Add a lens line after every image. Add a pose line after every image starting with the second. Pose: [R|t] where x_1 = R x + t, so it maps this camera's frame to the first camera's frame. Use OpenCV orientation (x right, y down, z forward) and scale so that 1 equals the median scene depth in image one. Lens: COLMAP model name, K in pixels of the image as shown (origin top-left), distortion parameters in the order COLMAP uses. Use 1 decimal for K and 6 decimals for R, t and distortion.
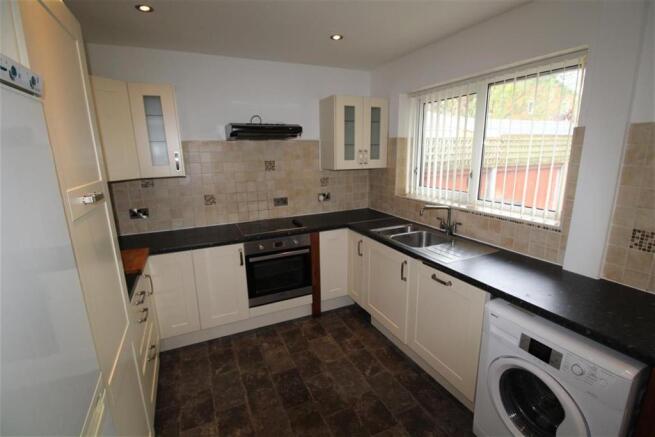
lens RADIAL K [[307.1, 0, 328.6], [0, 307.1, 217.3], [0, 0, 1]] dist [0.000829, -0.000346]
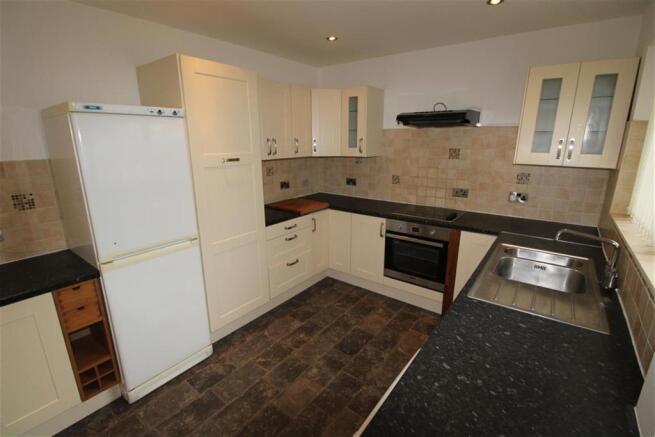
lens RADIAL K [[307.1, 0, 329.4], [0, 307.1, 219.5], [0, 0, 1]] dist [0.000829, -0.000346]
pose [[0.465933, 0.240702, -0.851451, 0.545401], [-0.197472, 0.966304, 0.165110, -0.055288], [0.862503, 0.091207, 0.497765, 0.219529]]
